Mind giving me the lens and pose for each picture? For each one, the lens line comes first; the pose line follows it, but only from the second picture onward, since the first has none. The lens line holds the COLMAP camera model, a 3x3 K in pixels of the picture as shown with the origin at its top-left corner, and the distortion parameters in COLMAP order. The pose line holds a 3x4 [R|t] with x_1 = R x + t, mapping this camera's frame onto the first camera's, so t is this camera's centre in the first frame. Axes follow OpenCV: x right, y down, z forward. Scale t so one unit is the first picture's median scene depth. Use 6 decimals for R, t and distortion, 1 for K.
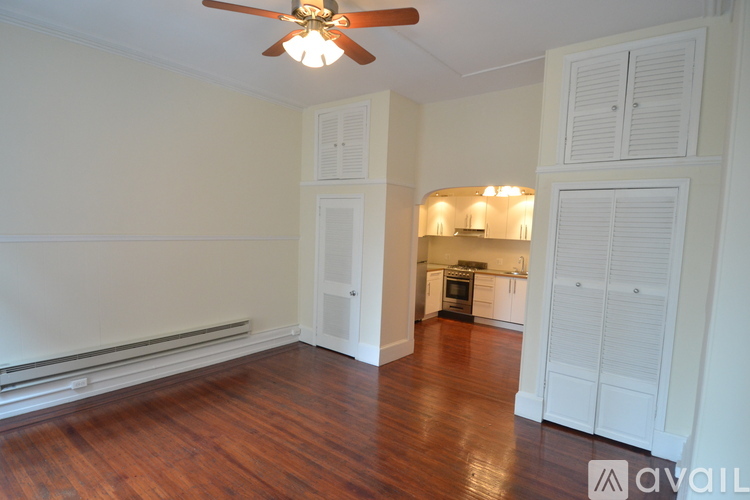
lens RADIAL K [[403.4, 0, 368.0], [0, 403.4, 259.7], [0, 0, 1]] dist [0.045216, -0.050443]
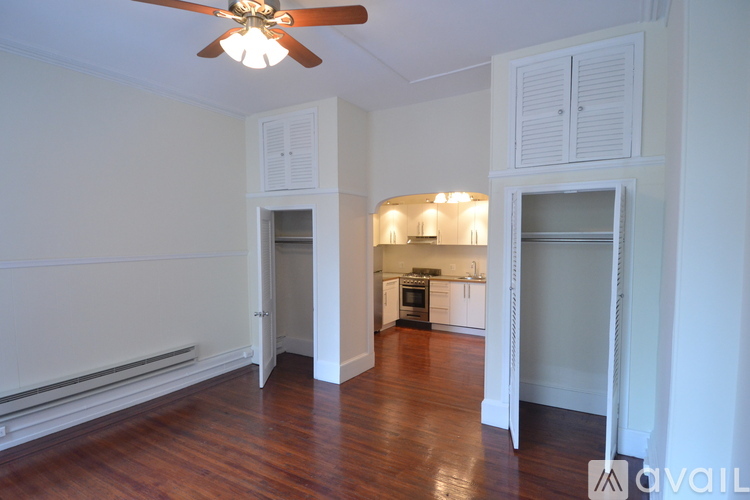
lens RADIAL K [[403.4, 0, 368.0], [0, 403.4, 259.7], [0, 0, 1]] dist [0.045216, -0.050443]
pose [[0.991567, -0.048048, 0.120357, -0.008774], [0.051062, 0.998451, -0.022084, -0.004767], [-0.119110, 0.028043, 0.992485, 0.043990]]
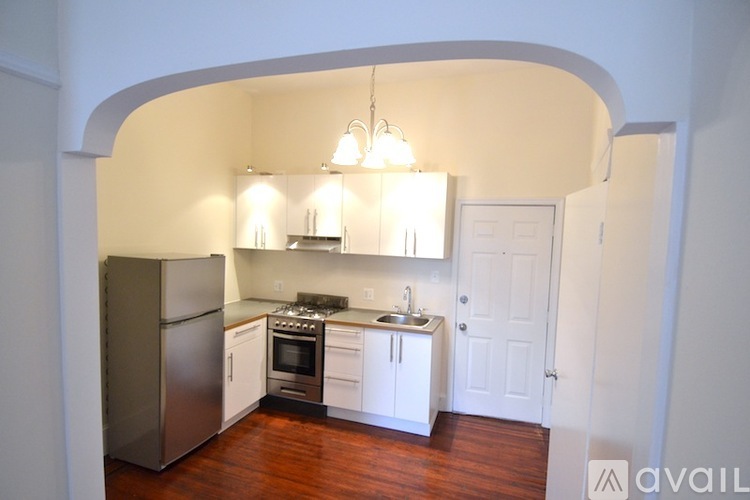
lens RADIAL K [[403.4, 0, 368.0], [0, 403.4, 259.7], [0, 0, 1]] dist [0.045216, -0.050443]
pose [[0.944248, -0.032892, 0.327587, 0.255060], [0.035339, 0.999374, -0.001518, -0.074790], [-0.327332, 0.013010, 0.944820, 0.847178]]
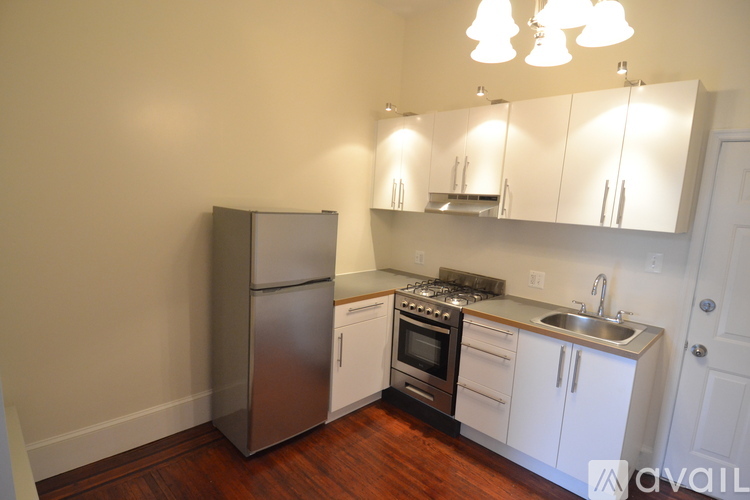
lens RADIAL K [[403.4, 0, 368.0], [0, 403.4, 259.7], [0, 0, 1]] dist [0.045216, -0.050443]
pose [[0.992860, 0.032416, -0.114794, 0.368371], [-0.025319, 0.997708, 0.062749, -0.062055], [0.116565, -0.059394, 0.991406, 1.057620]]
